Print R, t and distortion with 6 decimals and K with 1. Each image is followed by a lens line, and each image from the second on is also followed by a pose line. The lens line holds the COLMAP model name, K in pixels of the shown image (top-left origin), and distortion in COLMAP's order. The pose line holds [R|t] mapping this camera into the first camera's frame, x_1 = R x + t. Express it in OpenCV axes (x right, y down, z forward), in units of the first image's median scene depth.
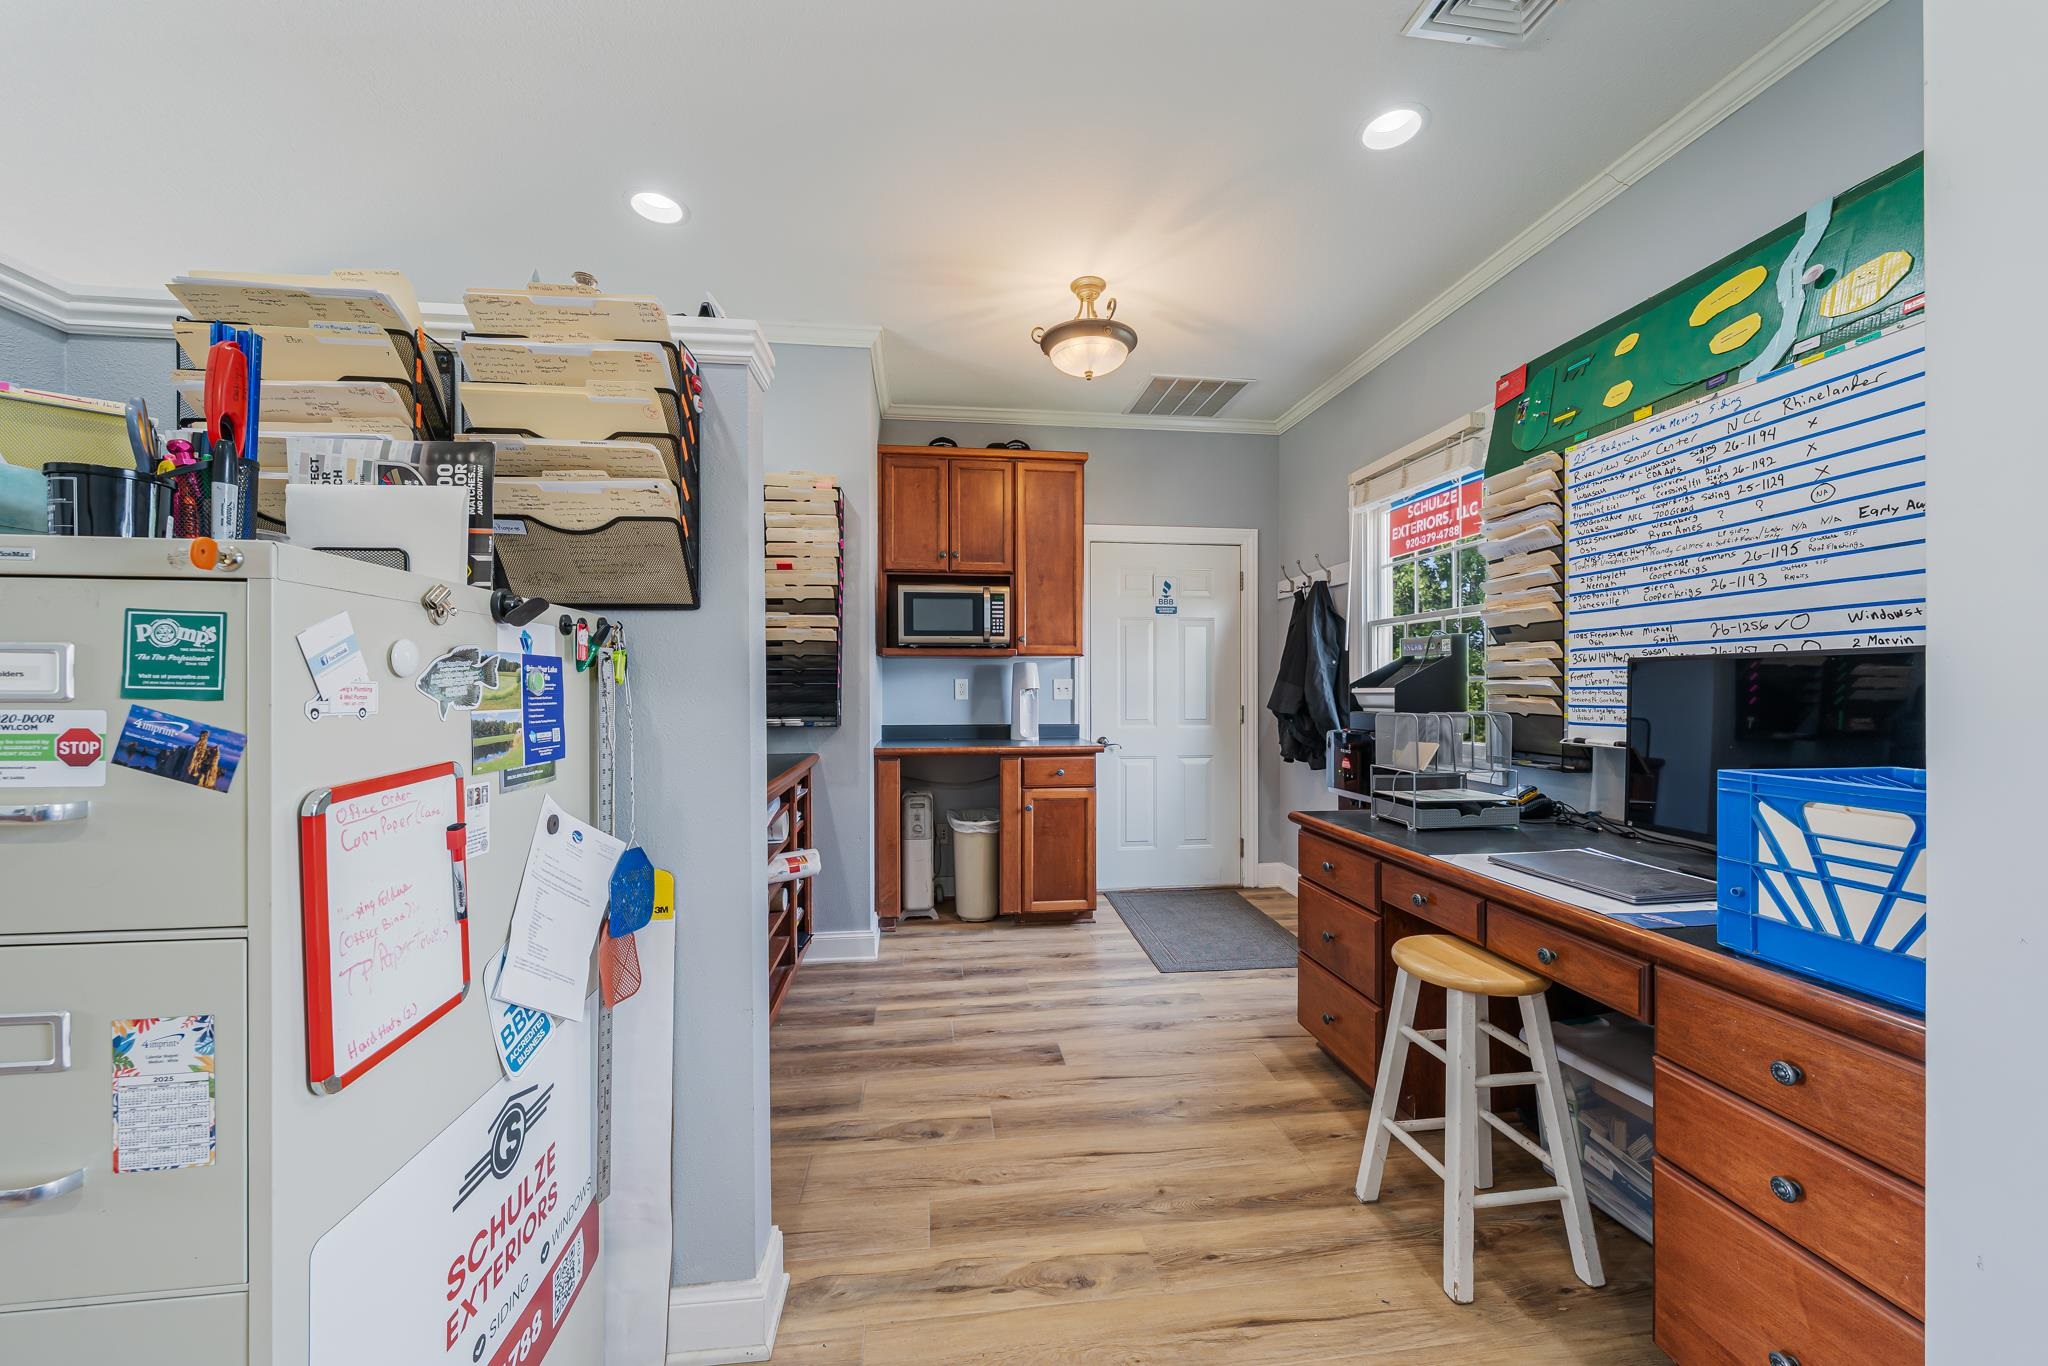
lens RADIAL K [[748.6, 0, 1025.6], [0, 748.6, 687.8], [0, 0, 1]] dist [-0.002448, -0.000376]
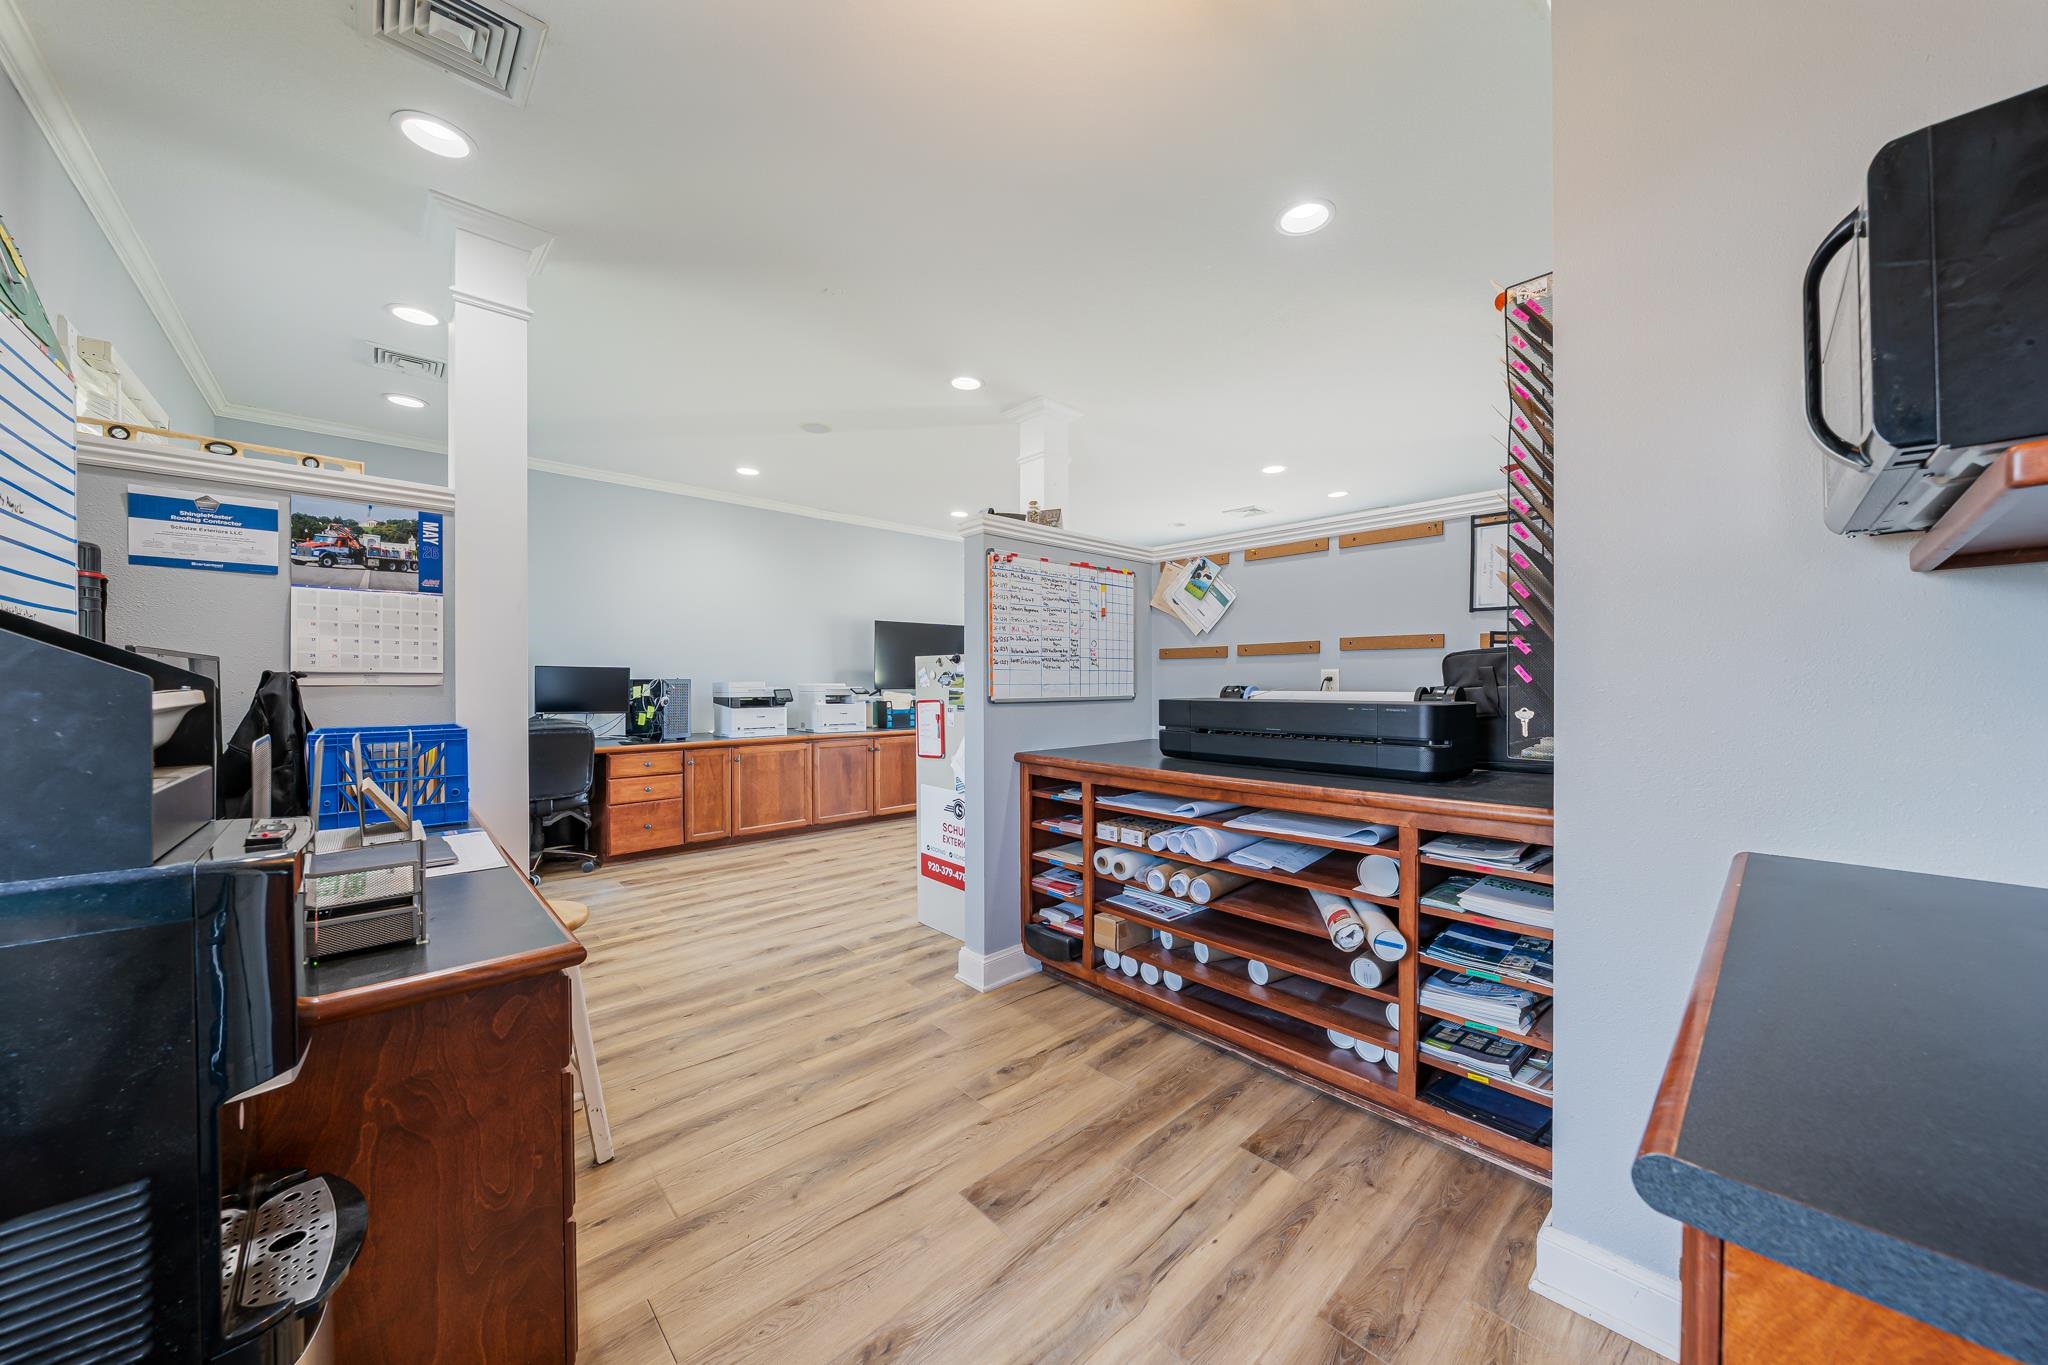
lens RADIAL K [[706.1, 0, 1026.0], [0, 706.1, 680.5], [0, 0, 1]] dist [-0.001869, -0.000081]
pose [[-0.814565, 0.003719, -0.580061, 0.428296], [0.003213, 0.999993, 0.001898, -0.004875], [0.580064, -0.000318, -0.814571, 1.705156]]
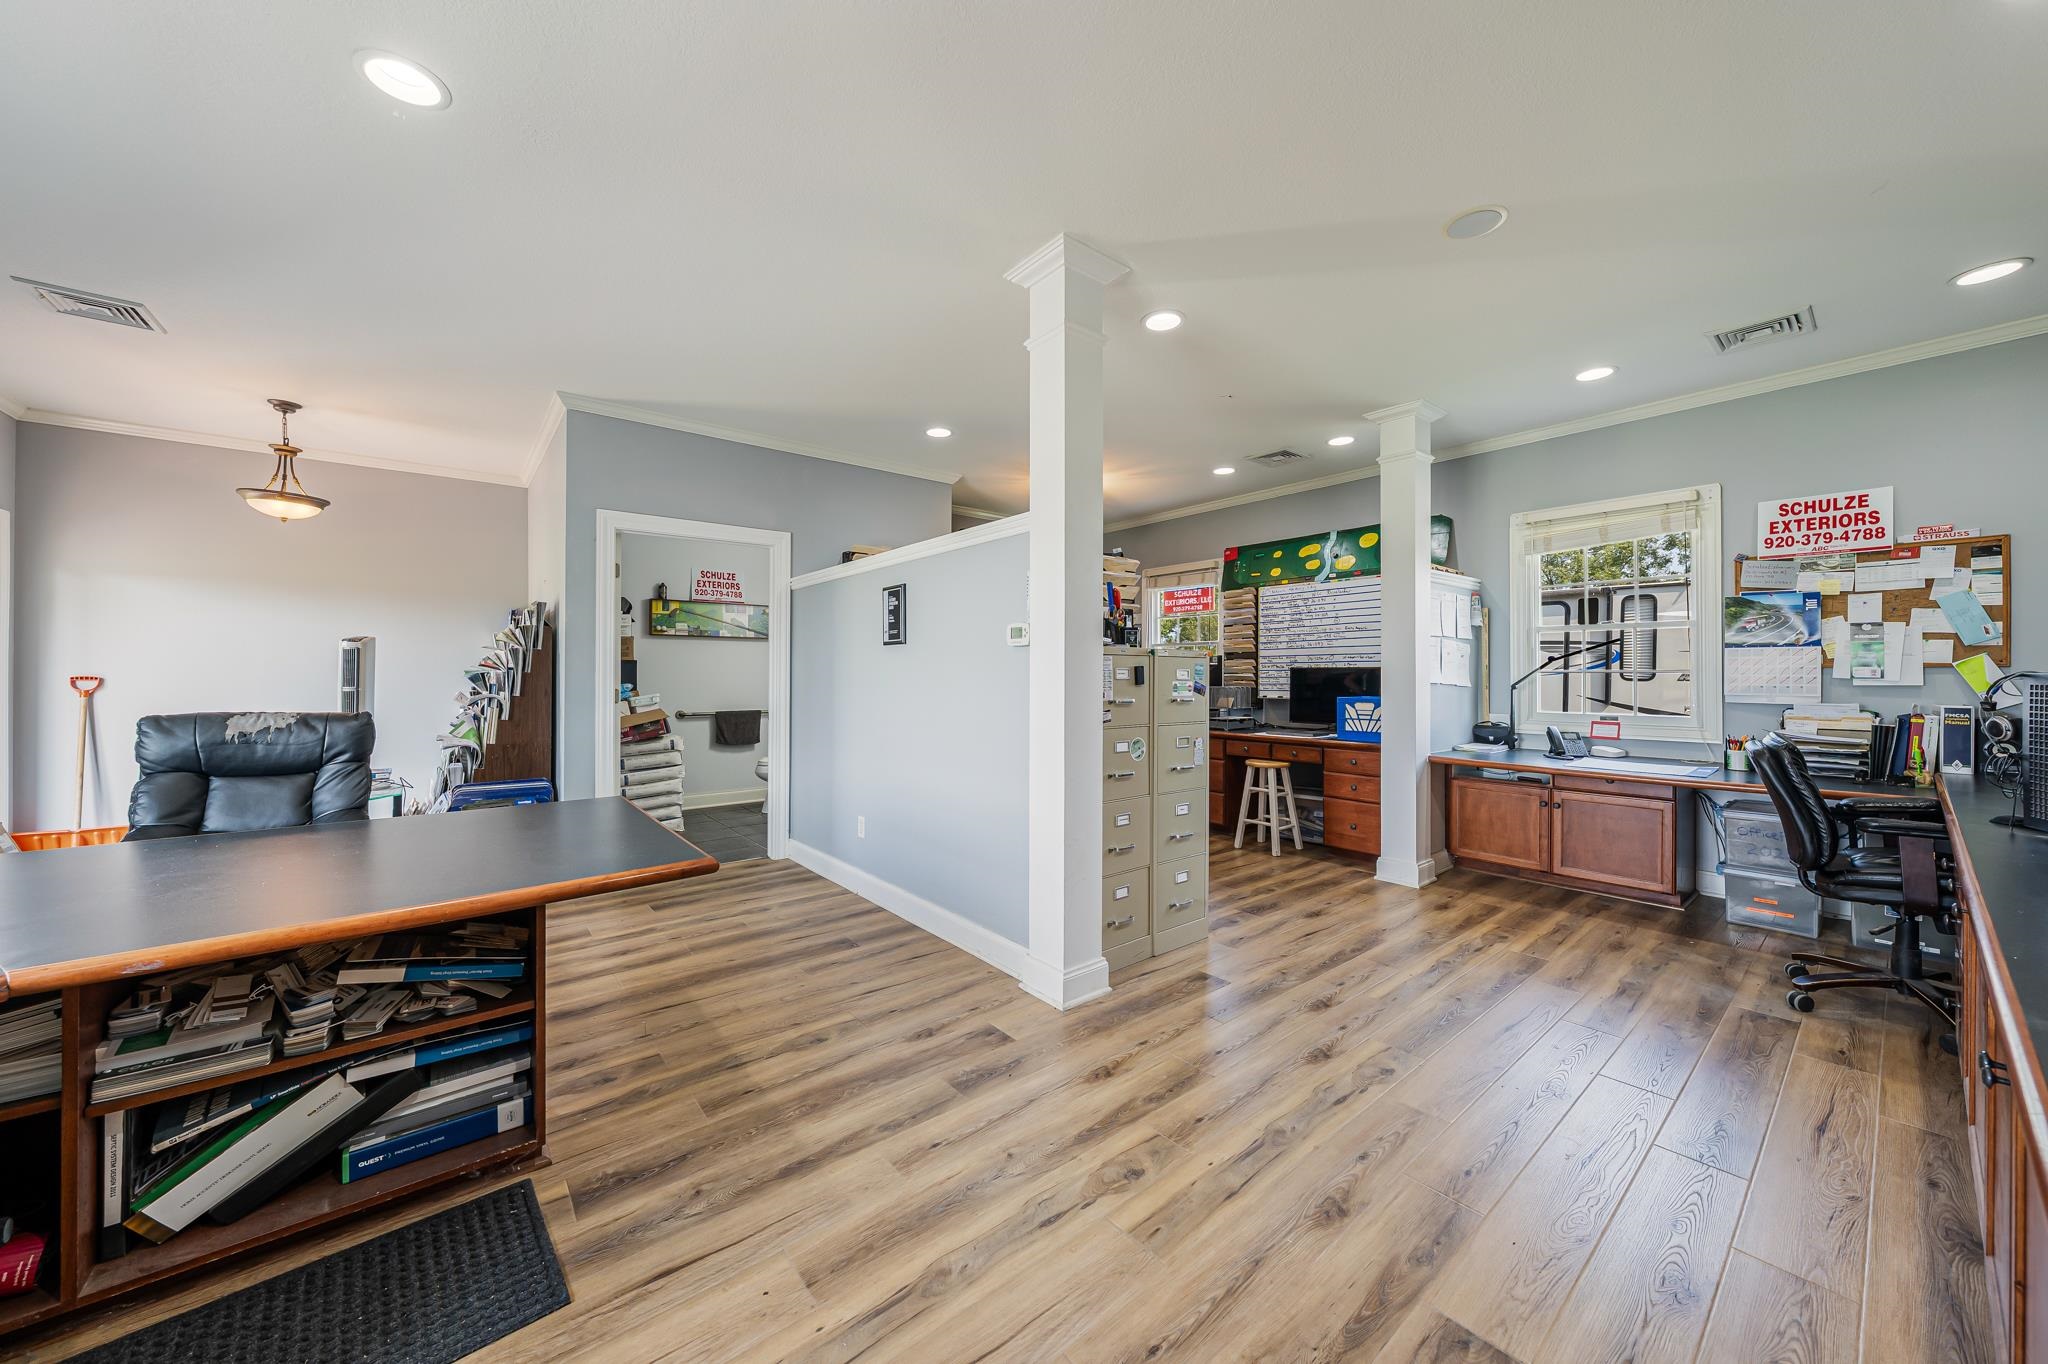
lens RADIAL K [[722.6, 0, 1029.6], [0, 722.6, 669.6], [0, 0, 1]] dist [-0.001966, 0.000174]
pose [[0.849441, 0.006745, 0.527641, -1.391685], [-0.002306, 0.999956, -0.009071, -0.002040], [-0.527679, 0.006489, 0.849419, -0.794495]]
